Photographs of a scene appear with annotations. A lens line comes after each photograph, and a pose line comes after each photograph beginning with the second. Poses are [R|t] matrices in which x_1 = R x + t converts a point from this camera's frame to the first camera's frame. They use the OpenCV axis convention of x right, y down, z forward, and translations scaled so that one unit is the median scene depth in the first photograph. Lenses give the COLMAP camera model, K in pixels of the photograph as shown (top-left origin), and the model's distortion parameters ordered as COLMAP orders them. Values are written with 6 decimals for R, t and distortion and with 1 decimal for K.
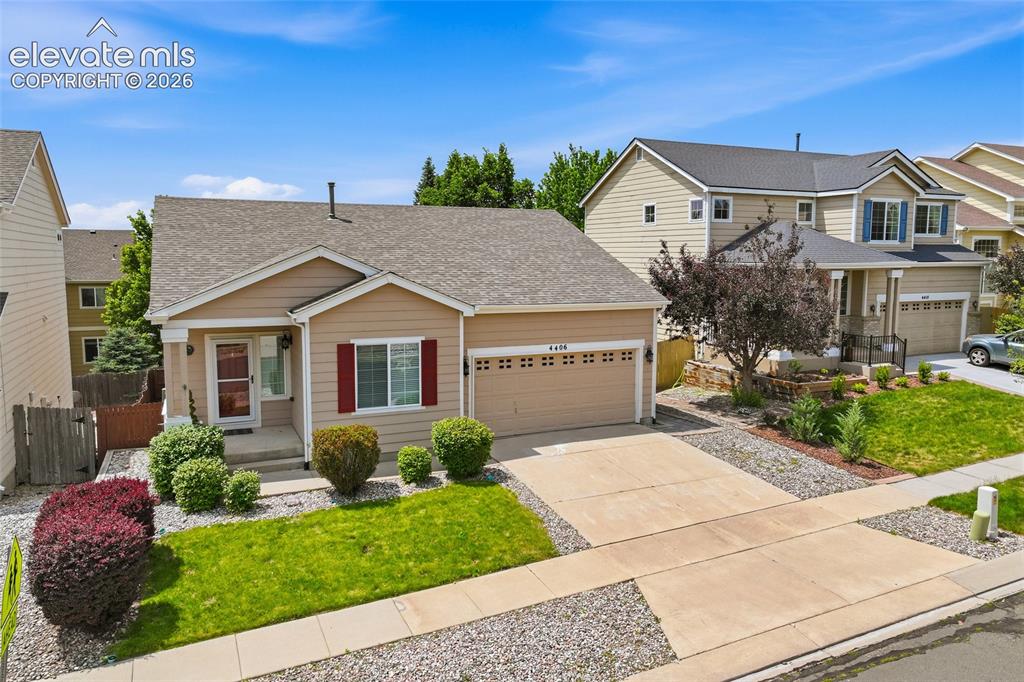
lens RADIAL K [[720.2, 0, 516.6], [0, 720.2, 336.2], [0, 0, 1]] dist [0.005500, 0.002229]
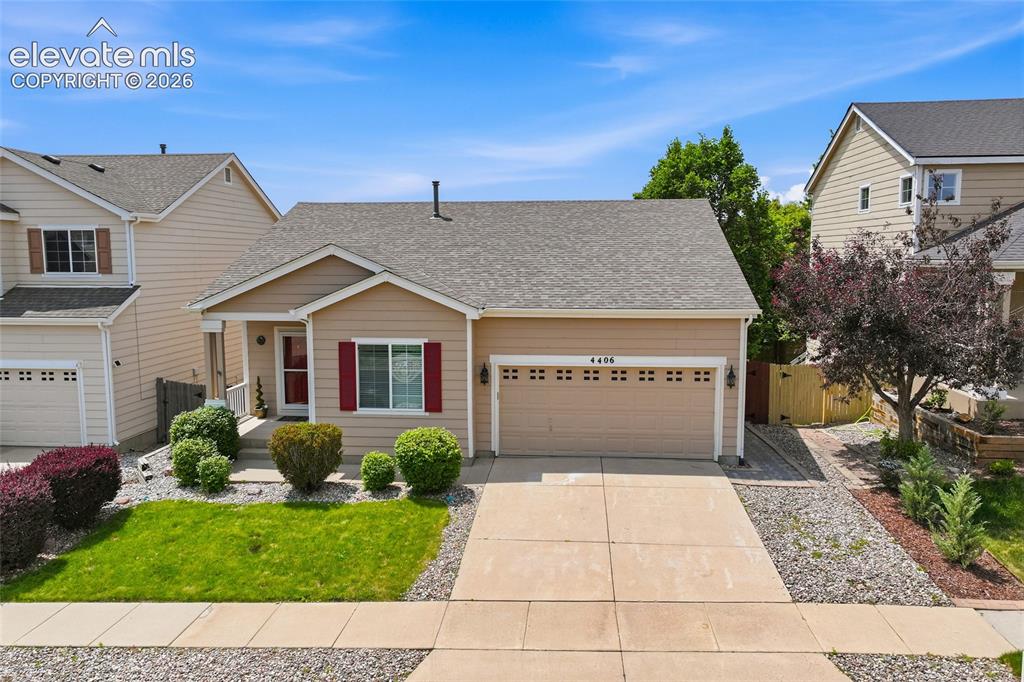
lens RADIAL K [[720.2, 0, 516.6], [0, 720.2, 336.2], [0, 0, 1]] dist [0.005500, 0.002229]
pose [[0.869448, 0.049298, -0.491558, 0.448375], [-0.049155, 0.998704, 0.013216, -0.021691], [0.491572, 0.012672, 0.870745, 0.240282]]
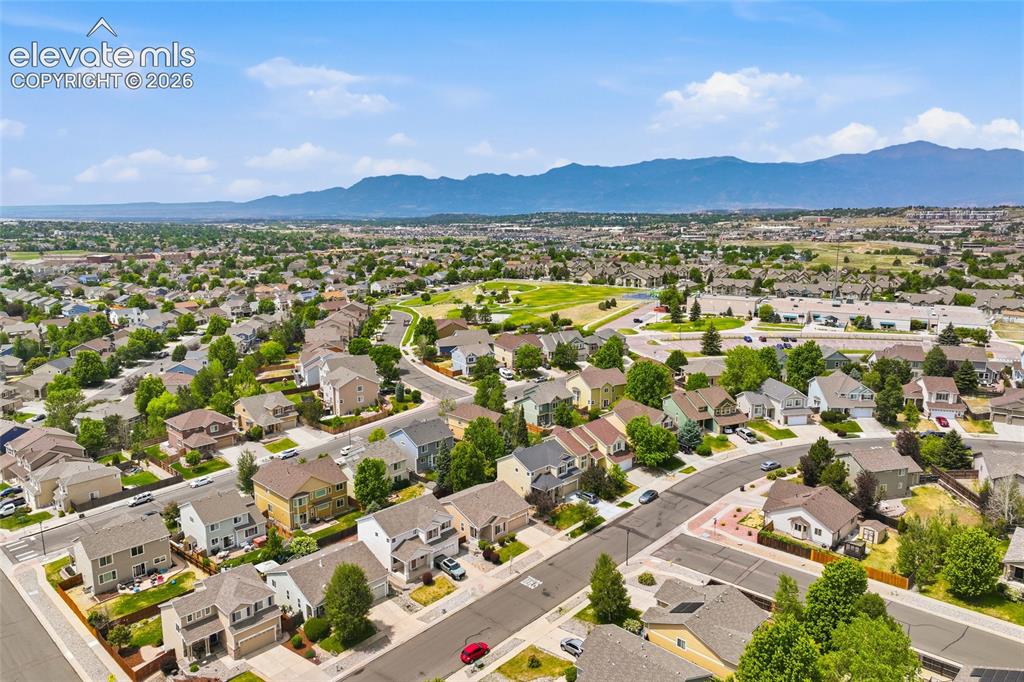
lens RADIAL K [[720.2, 0, 516.6], [0, 720.2, 336.2], [0, 0, 1]] dist [0.005500, 0.002229]
pose [[0.930534, -0.070458, 0.359362, -2.591768], [0.042879, 0.995530, 0.084156, -2.581840], [-0.363685, -0.062901, 0.929396, -5.951708]]
